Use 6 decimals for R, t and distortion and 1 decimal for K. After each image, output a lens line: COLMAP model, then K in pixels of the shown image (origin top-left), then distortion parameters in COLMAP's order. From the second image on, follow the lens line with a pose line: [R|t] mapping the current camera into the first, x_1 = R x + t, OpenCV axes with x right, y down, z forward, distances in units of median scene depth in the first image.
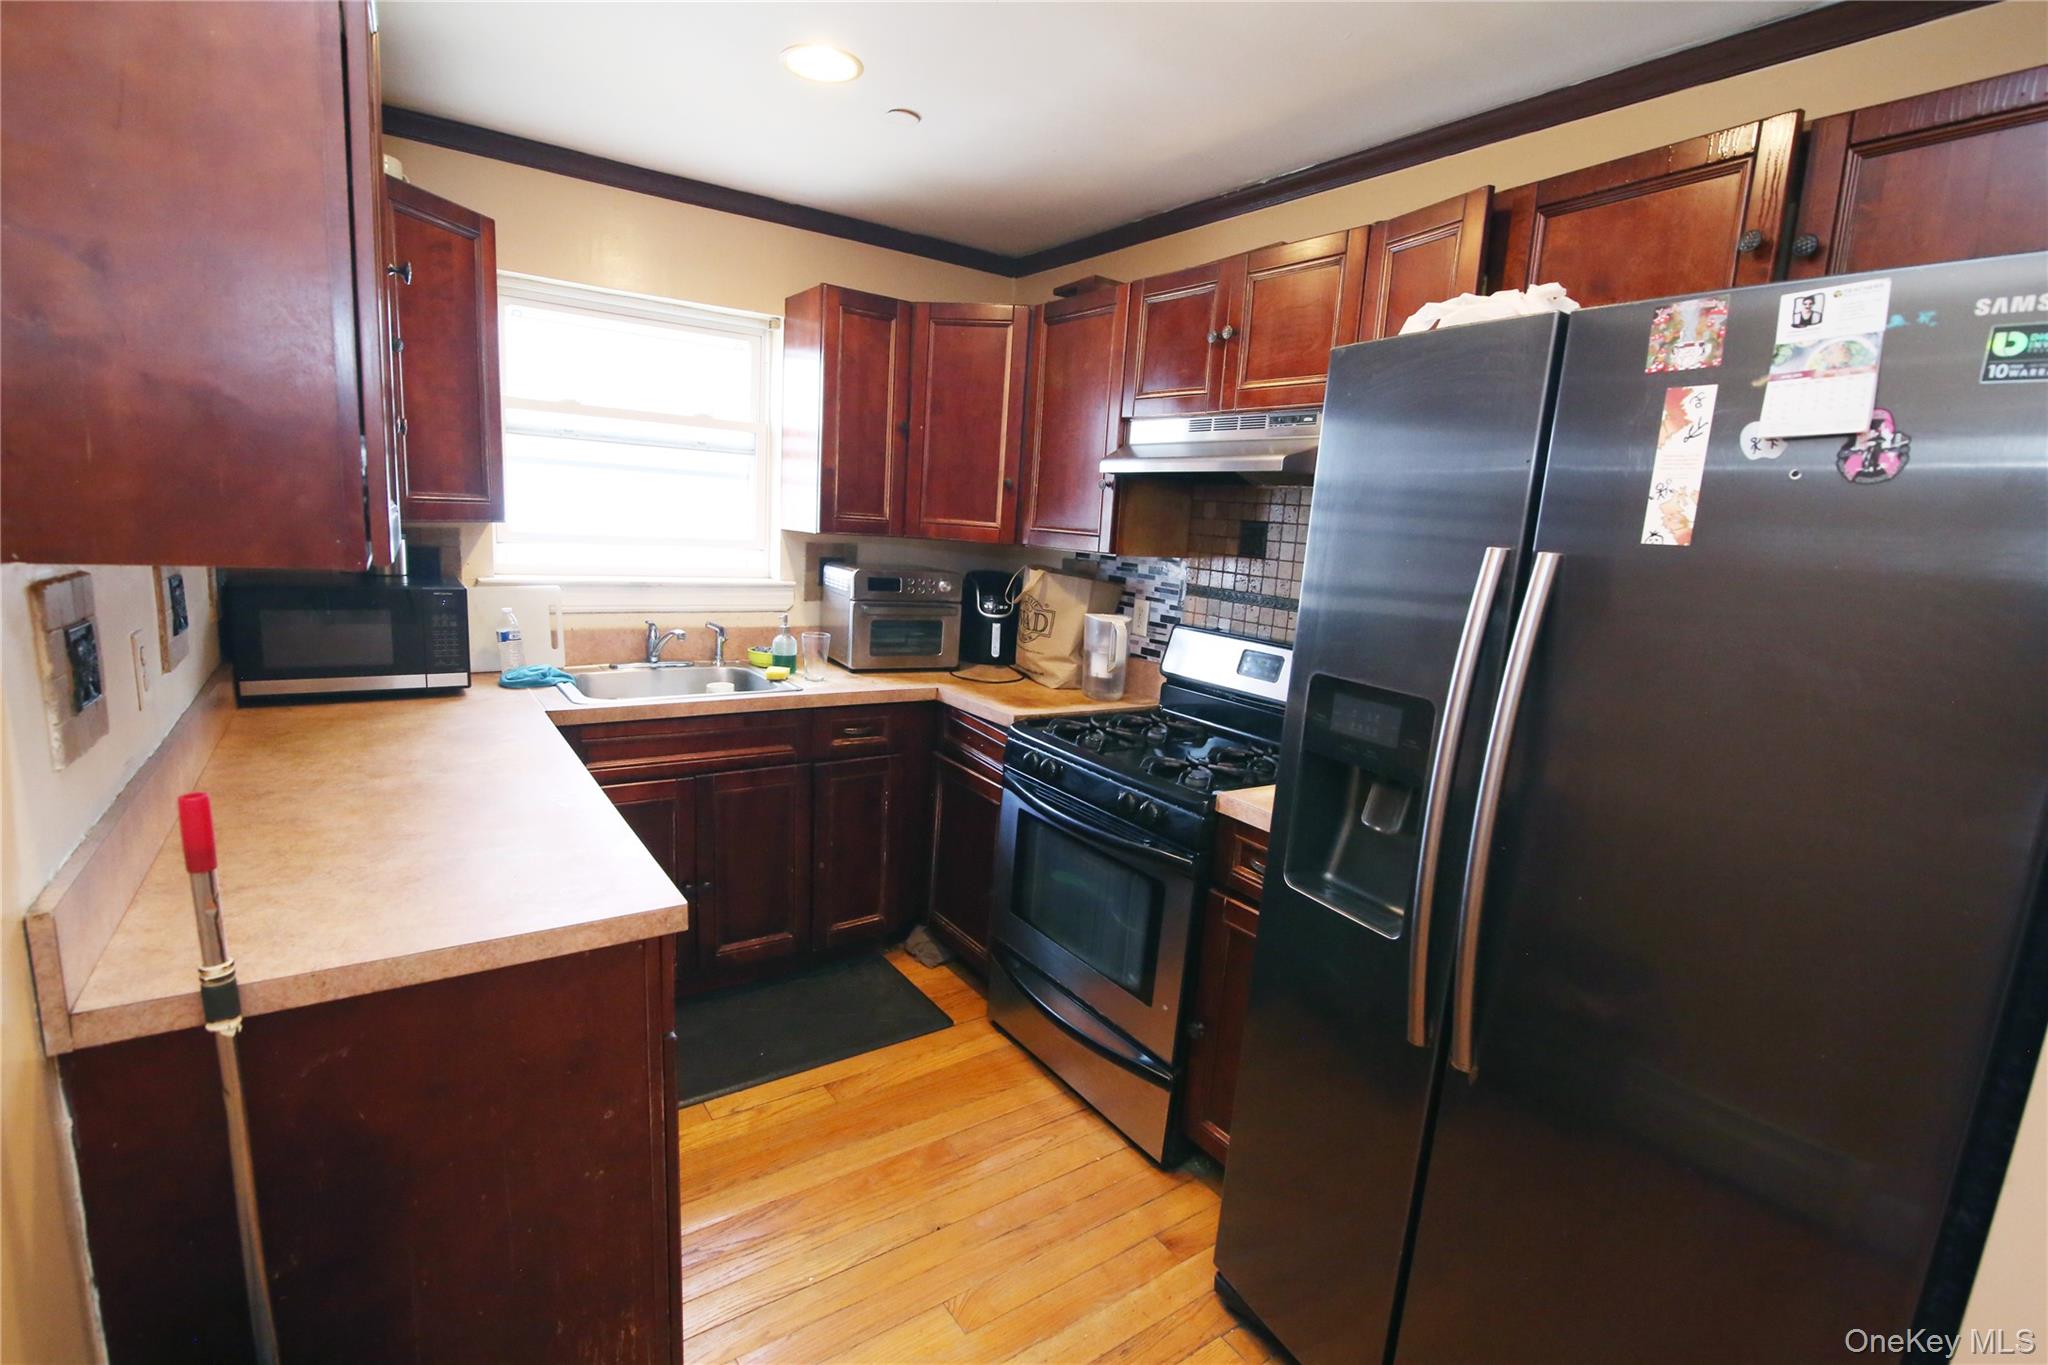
lens RADIAL K [[925.9, 0, 1018.2], [0, 925.9, 678.4], [0, 0, 1]] dist [-0.027056, -0.000705]
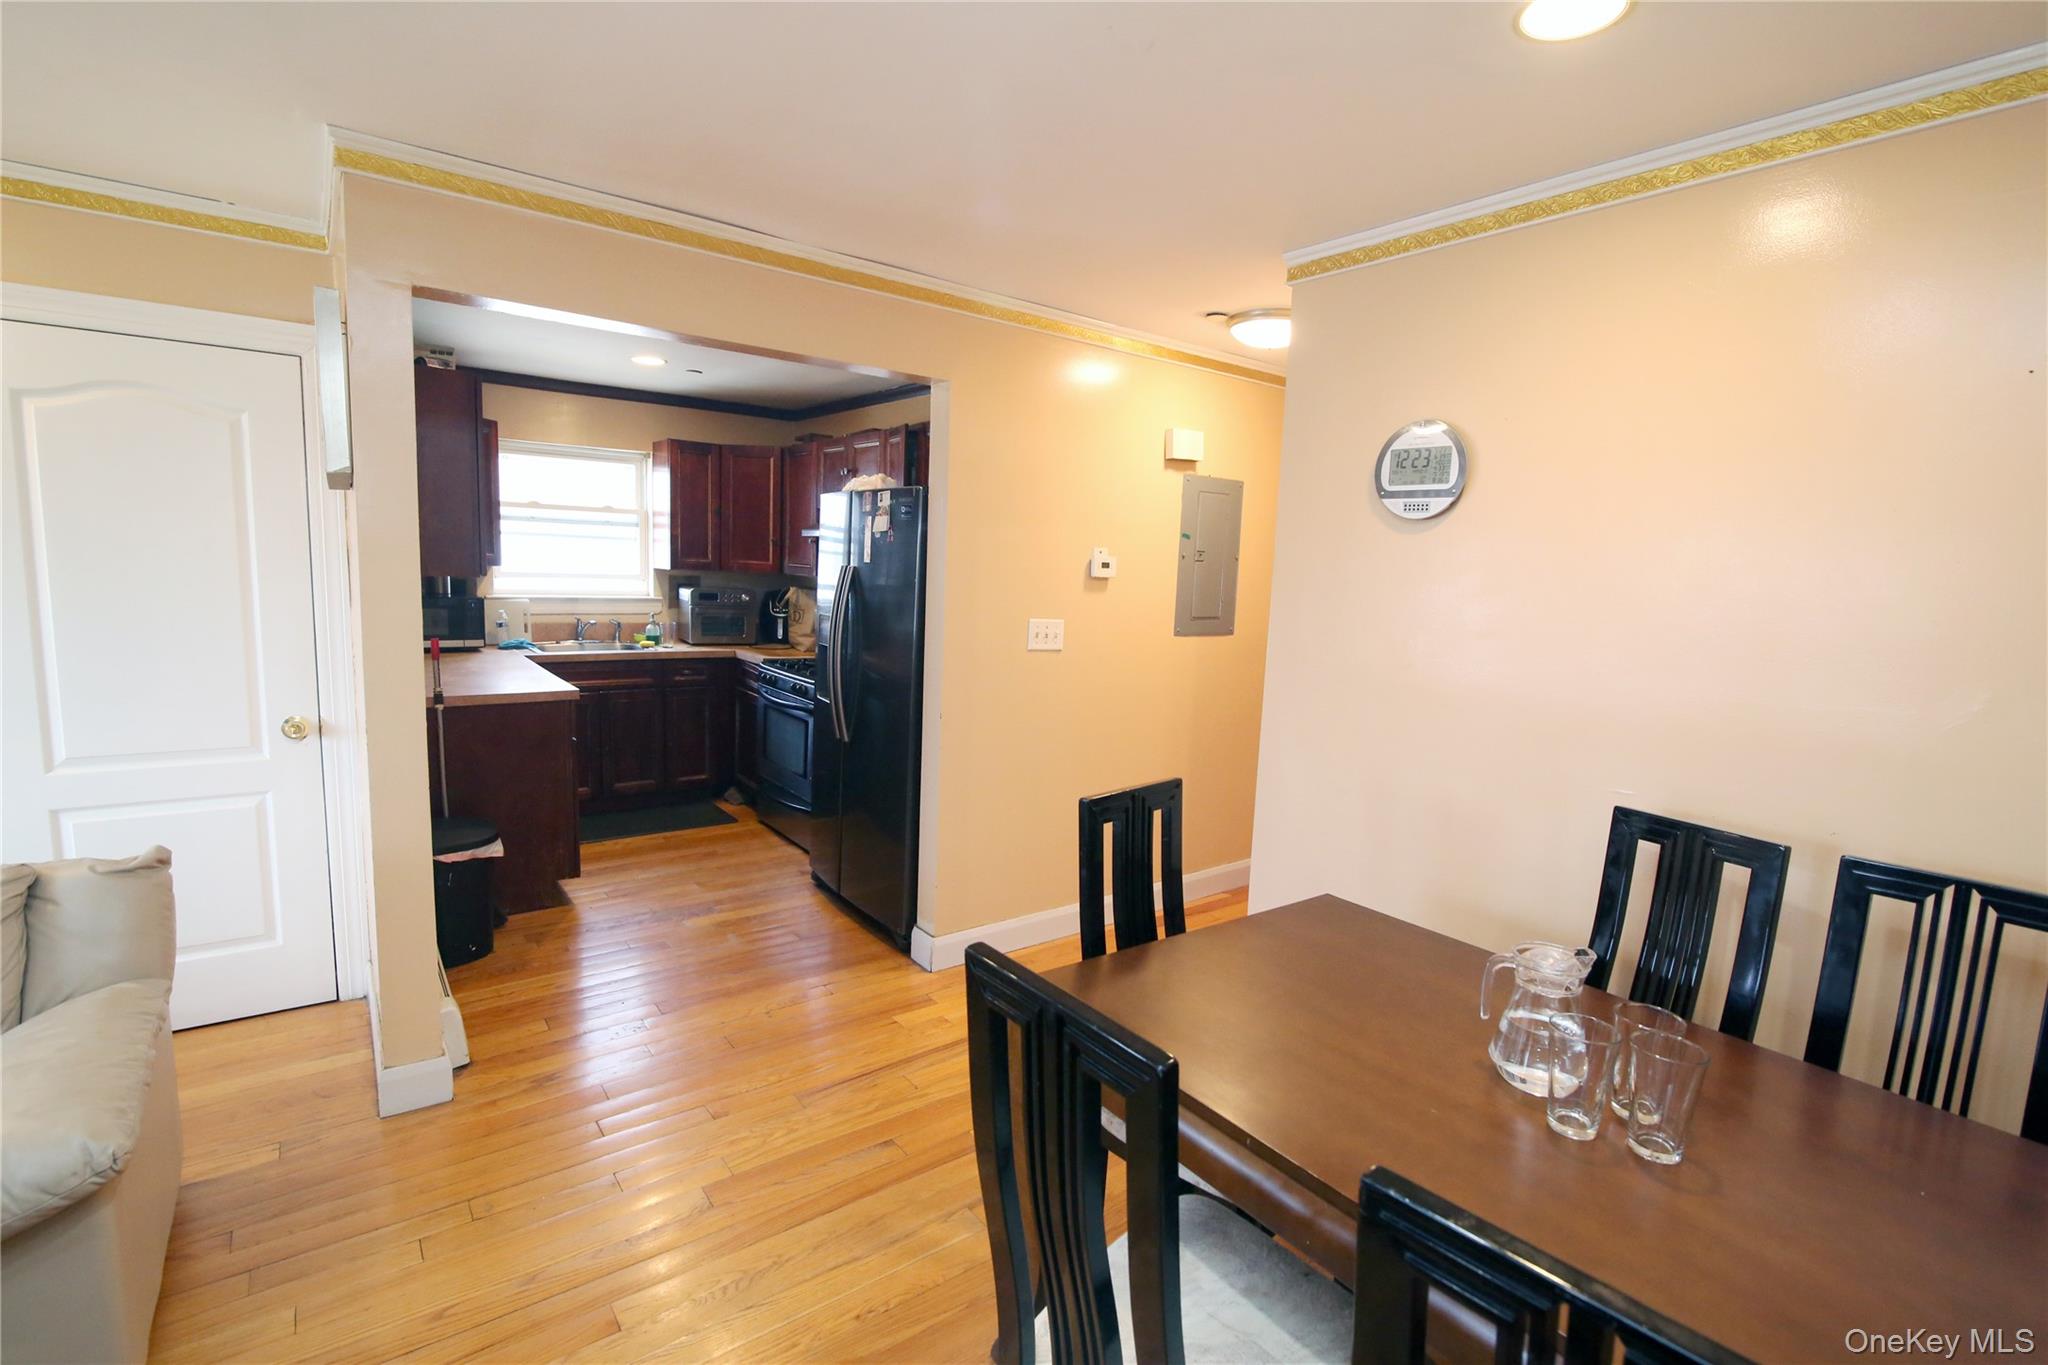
lens RADIAL K [[925.9, 0, 1015.4], [0, 925.9, 691.0], [0, 0, 1]] dist [-0.027056, -0.000705]
pose [[0.998888, -0.022250, 0.041575, 0.442821], [0.023710, 0.999108, -0.034957, 0.188645], [-0.040760, 0.035904, 0.998524, -0.975049]]
